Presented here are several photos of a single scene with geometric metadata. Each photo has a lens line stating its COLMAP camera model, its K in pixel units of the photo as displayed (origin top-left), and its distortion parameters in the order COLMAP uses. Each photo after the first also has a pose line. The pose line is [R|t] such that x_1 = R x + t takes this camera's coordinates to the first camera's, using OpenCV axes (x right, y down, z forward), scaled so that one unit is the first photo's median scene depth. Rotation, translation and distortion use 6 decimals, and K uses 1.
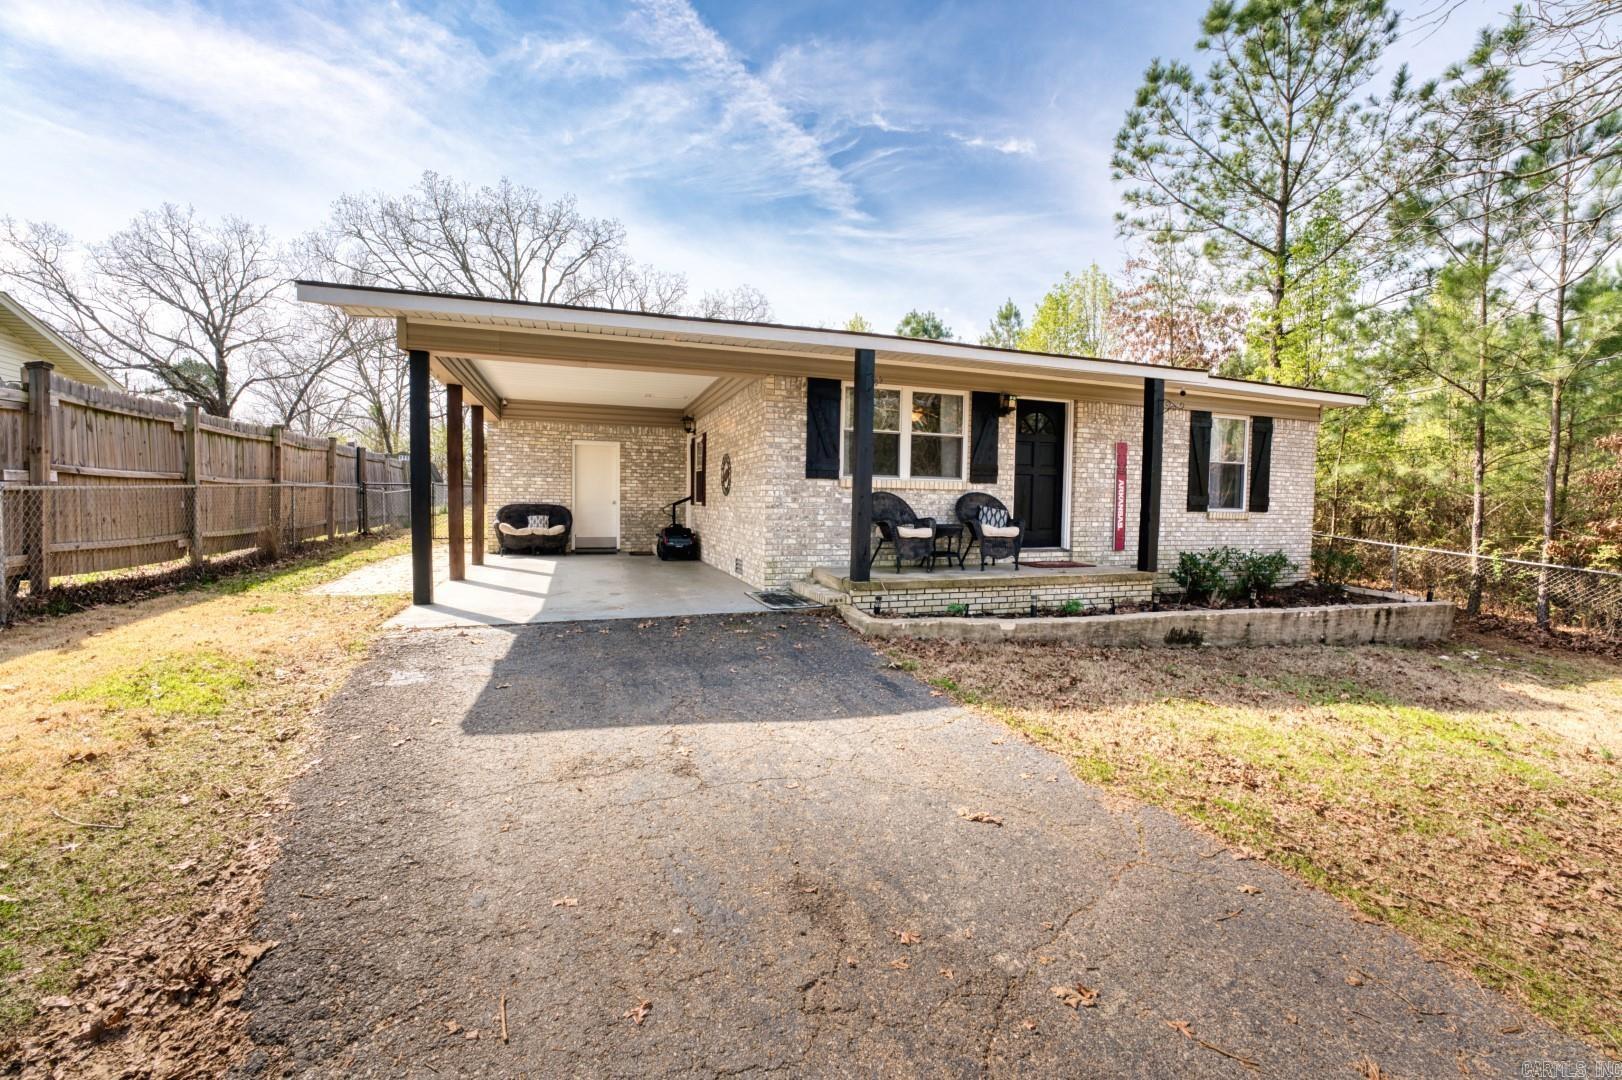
lens RADIAL K [[685.9, 0, 808.2], [0, 685.9, 542.8], [0, 0, 1]] dist [-0.020976, -0.000238]
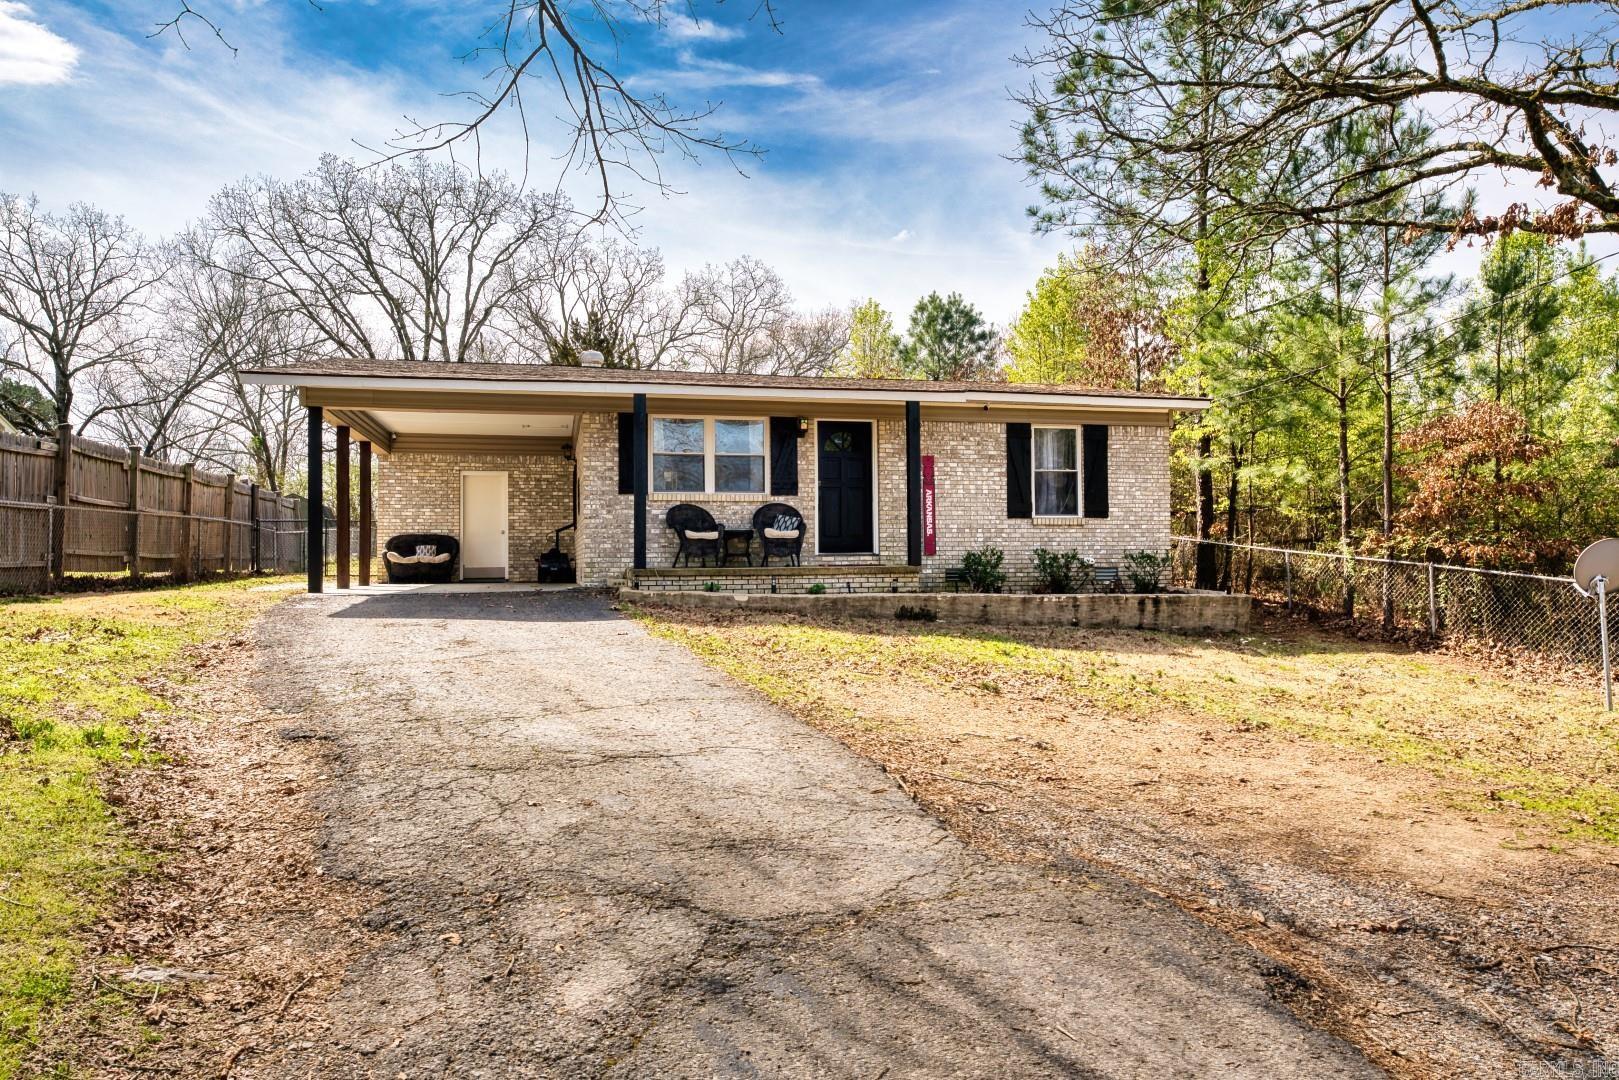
lens RADIAL K [[1131.4, 0, 809.5], [0, 1131.4, 540.0], [0, 0, 1]] dist [0.042558, 0.000408]
pose [[0.994201, -0.025821, -0.104390, 0.394998], [0.016857, 0.996164, -0.085862, 0.121141], [0.106207, 0.083604, 0.990823, -0.696832]]
